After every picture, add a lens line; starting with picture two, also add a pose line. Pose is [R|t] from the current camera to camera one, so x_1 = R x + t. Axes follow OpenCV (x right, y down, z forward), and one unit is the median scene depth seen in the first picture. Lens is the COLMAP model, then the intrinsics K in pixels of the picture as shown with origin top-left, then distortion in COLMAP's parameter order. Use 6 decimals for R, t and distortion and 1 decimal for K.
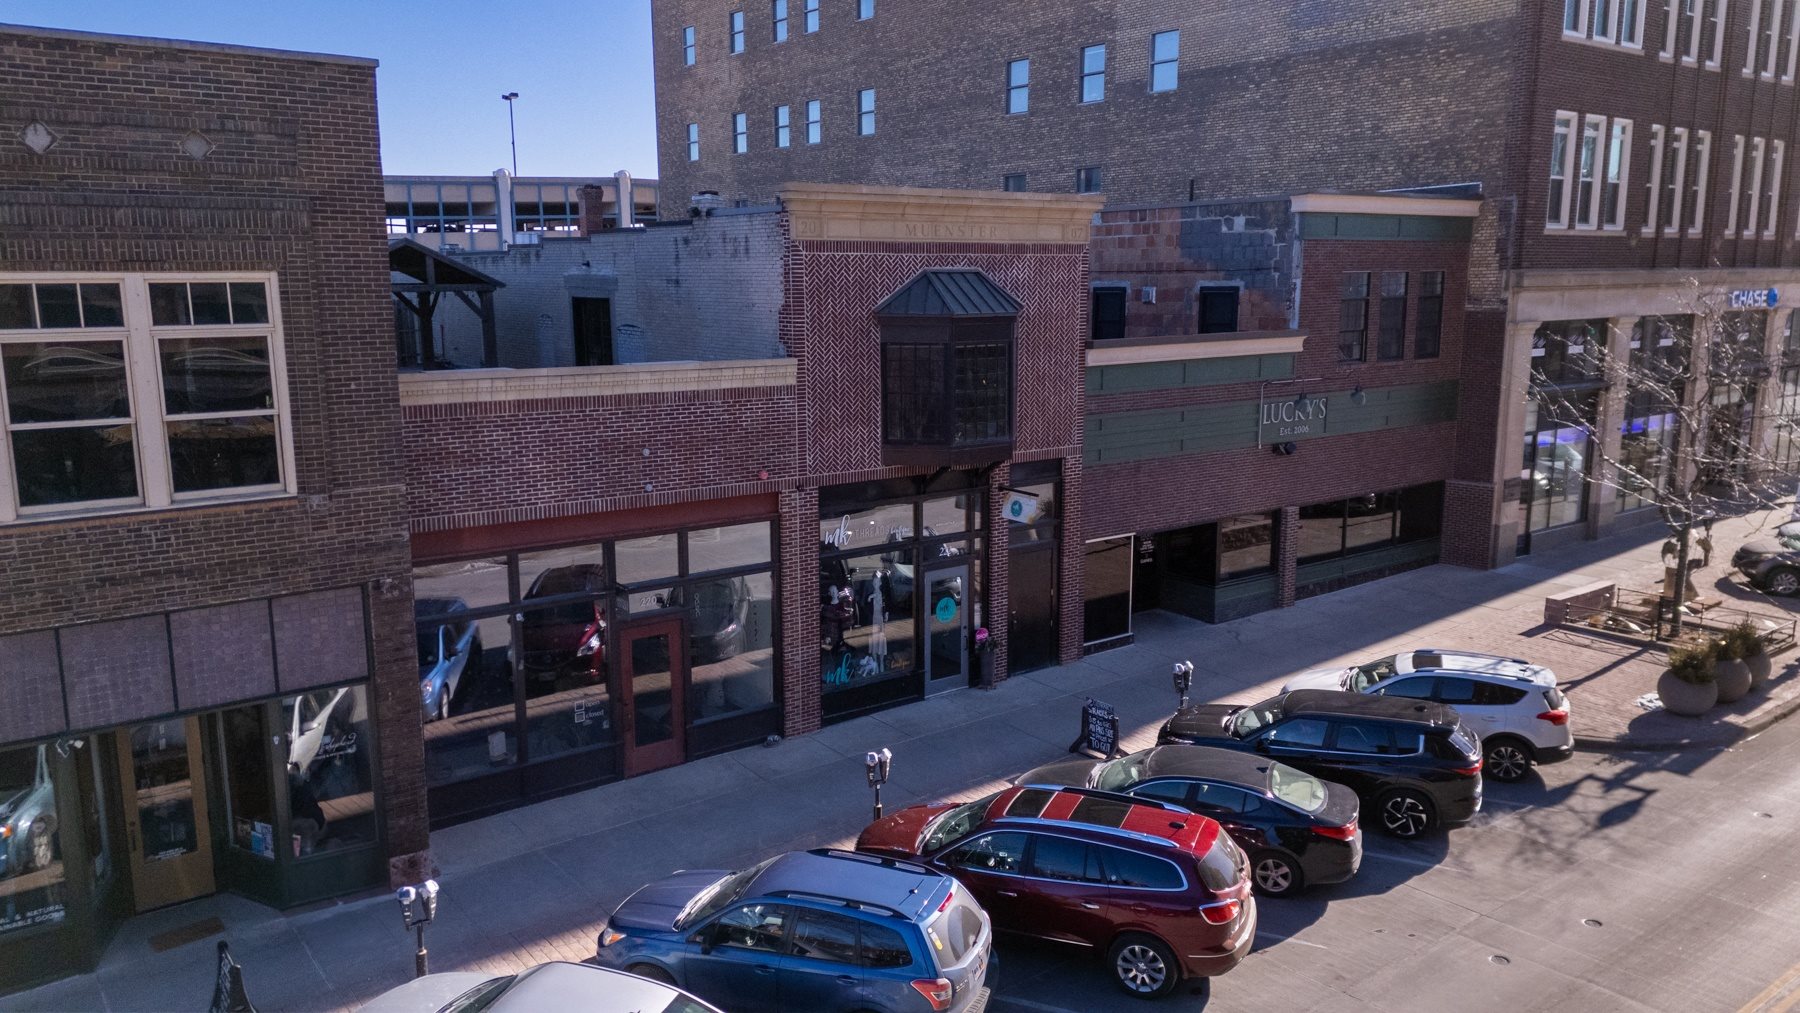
lens RADIAL K [[1339.7, 0, 900.4], [0, 1339.7, 517.7], [0, 0, 1]] dist [0.082307, -0.077445]
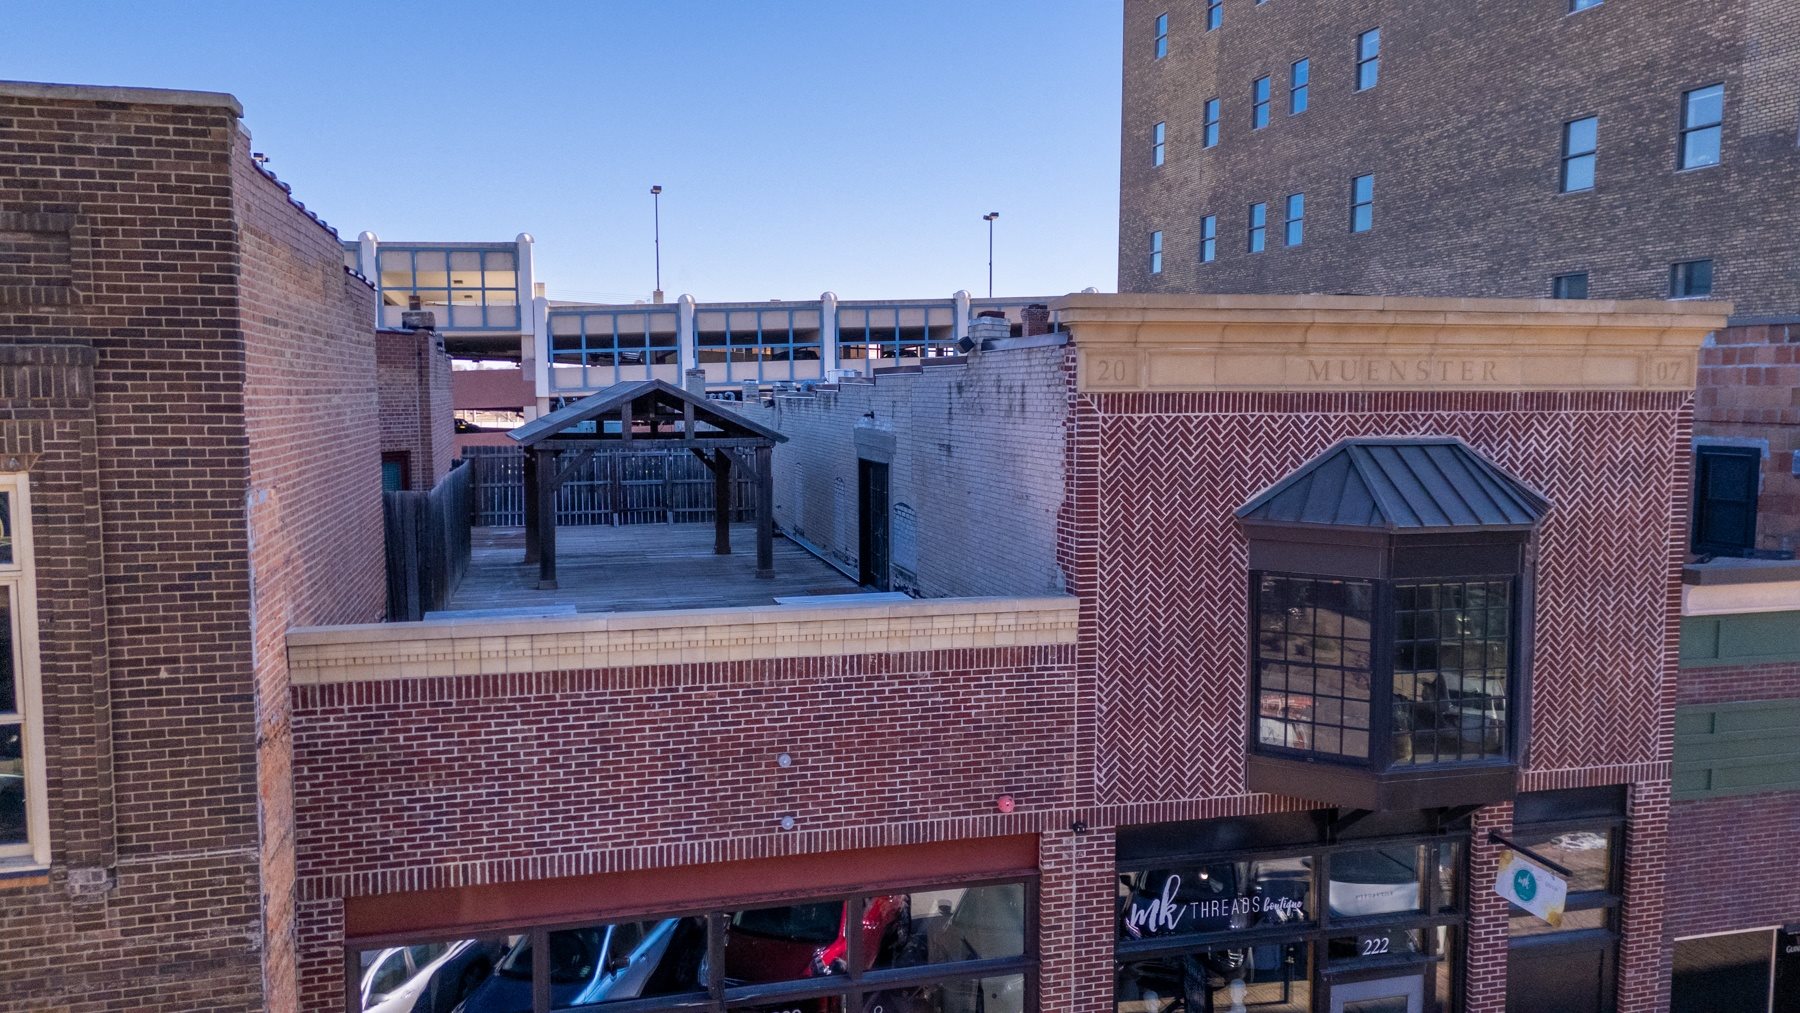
lens RADIAL K [[1339.7, 0, 892.8], [0, 1339.7, 504.0], [0, 0, 1]] dist [0.082307, -0.077445]
pose [[0.925879, 0.035523, -0.376147, 0.053368], [-0.070183, 0.994413, -0.078844, -0.097060], [0.371245, 0.099399, 0.923199, 0.401409]]
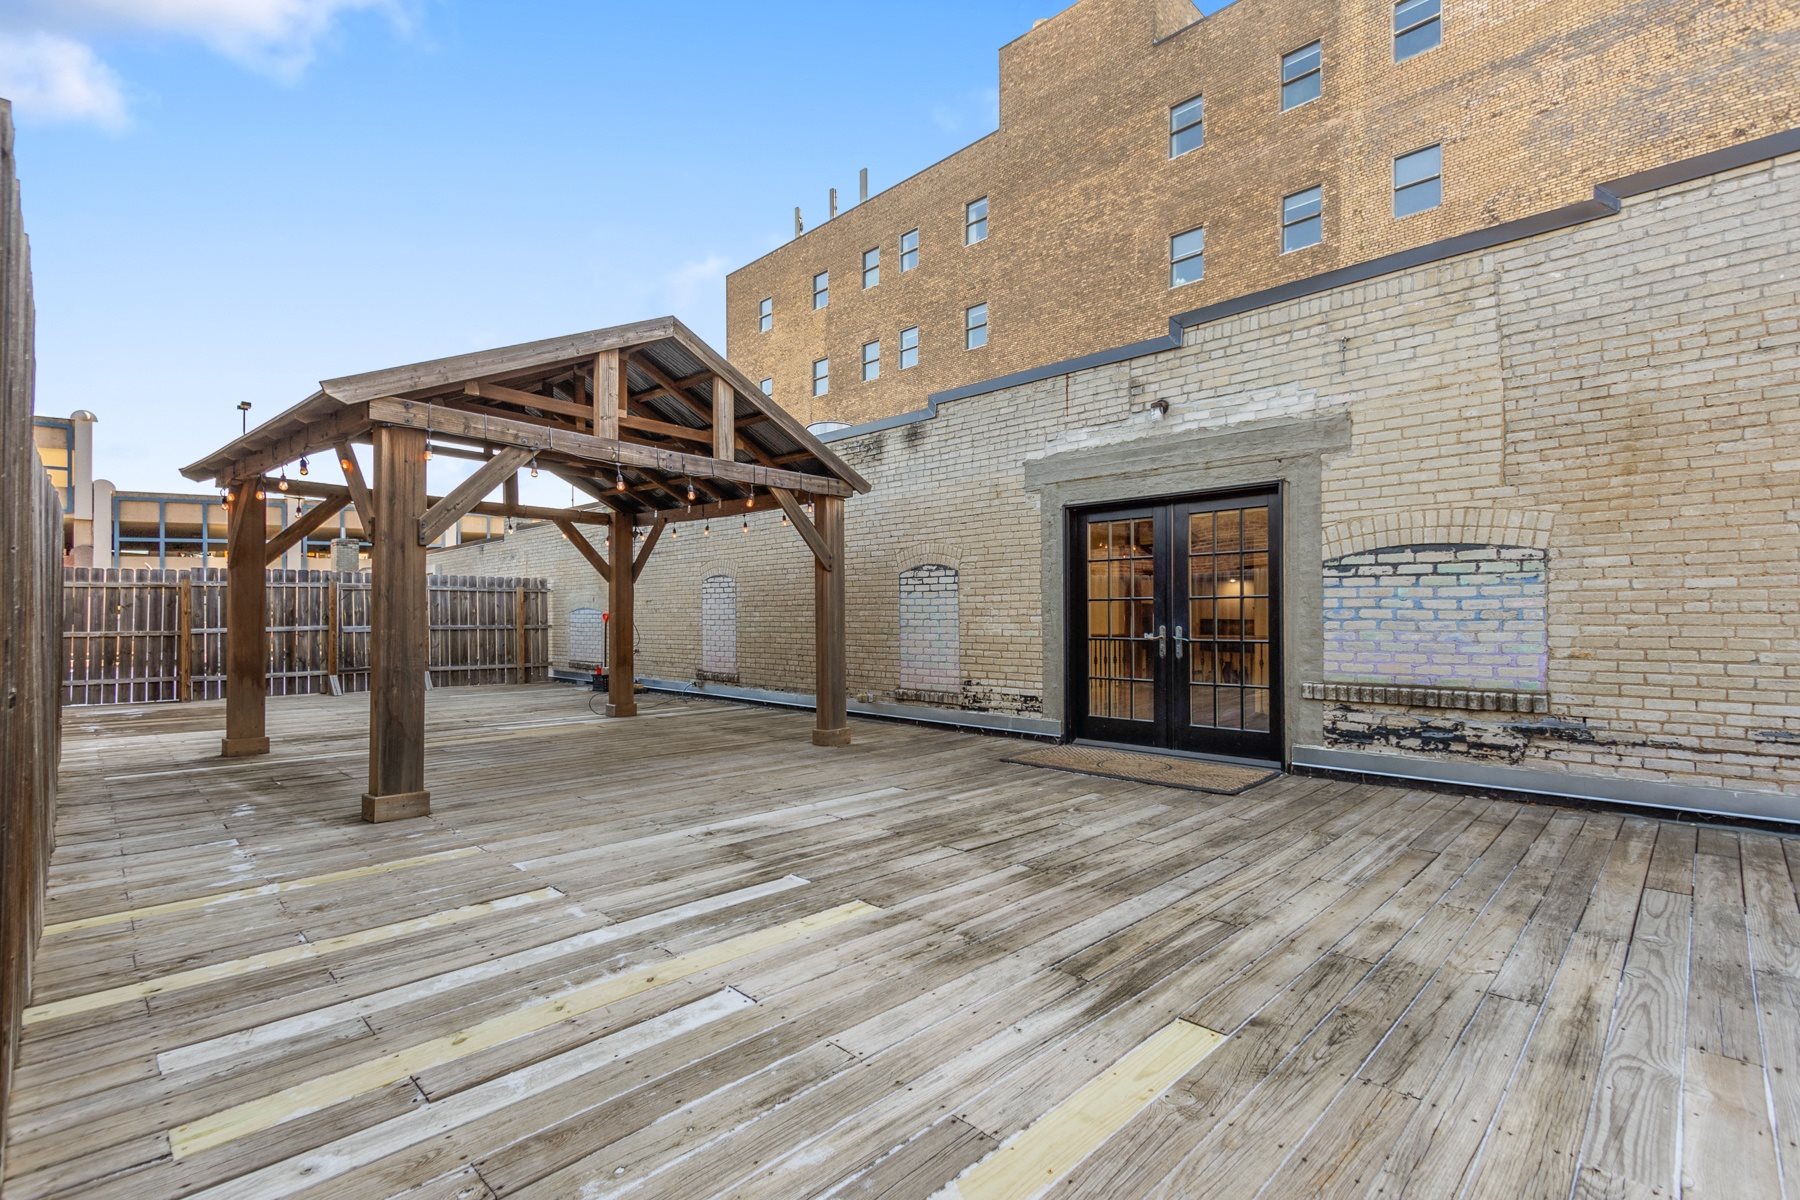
lens RADIAL K [[825.4, 0, 903.7], [0, 825.4, 607.4], [0, 0, 1]] dist [0.005424, -0.001901]
pose [[0.988200, 0.002326, 0.153154, -0.382105], [0.027548, 0.980882, -0.192644, -0.102988], [-0.150674, 0.194590, 0.969243, 0.905347]]
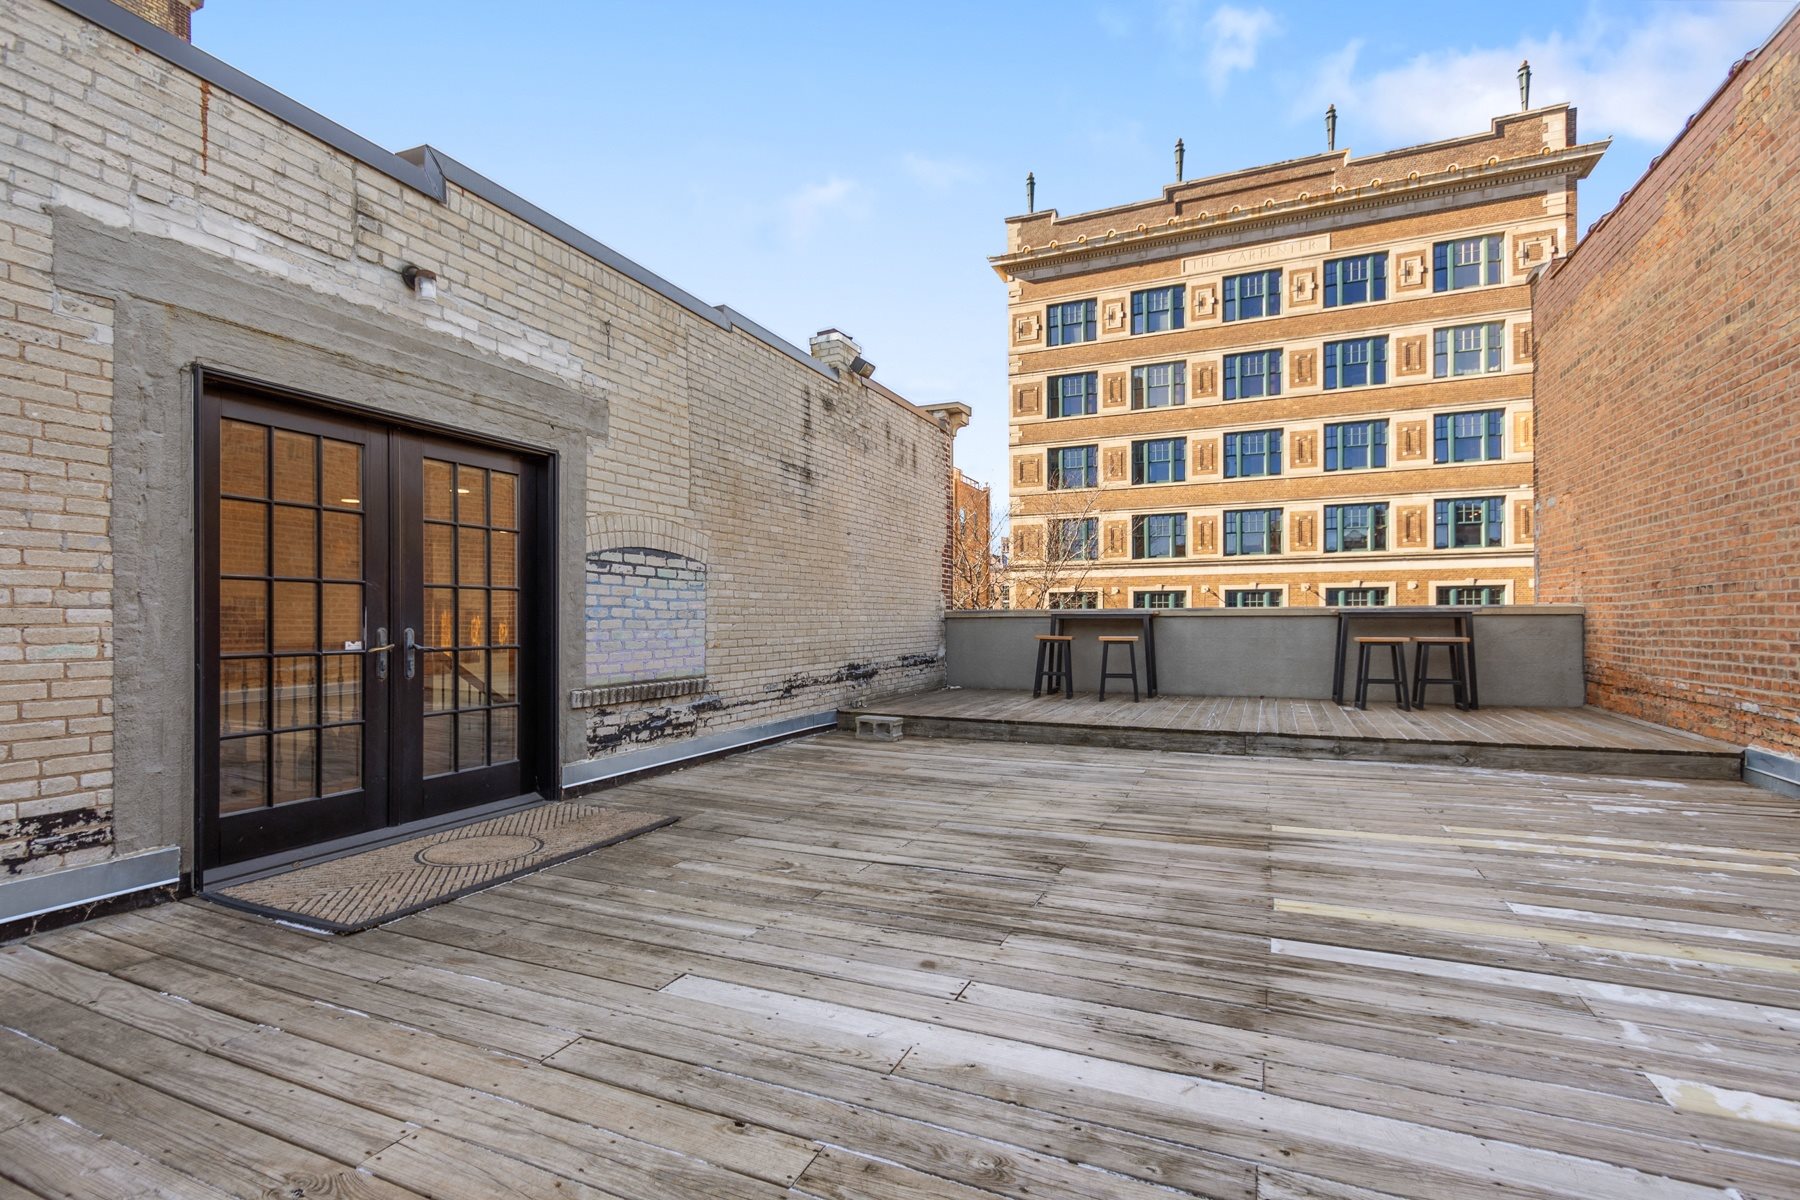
lens RADIAL K [[825.4, 0, 894.9], [0, 825.4, 612.3], [0, 0, 1]] dist [0.005424, -0.001901]
pose [[-0.488358, 0.011977, 0.872561, -0.449315], [0.160539, 0.984073, 0.076343, -0.144927], [-0.857749, 0.177363, -0.482503, 1.140525]]
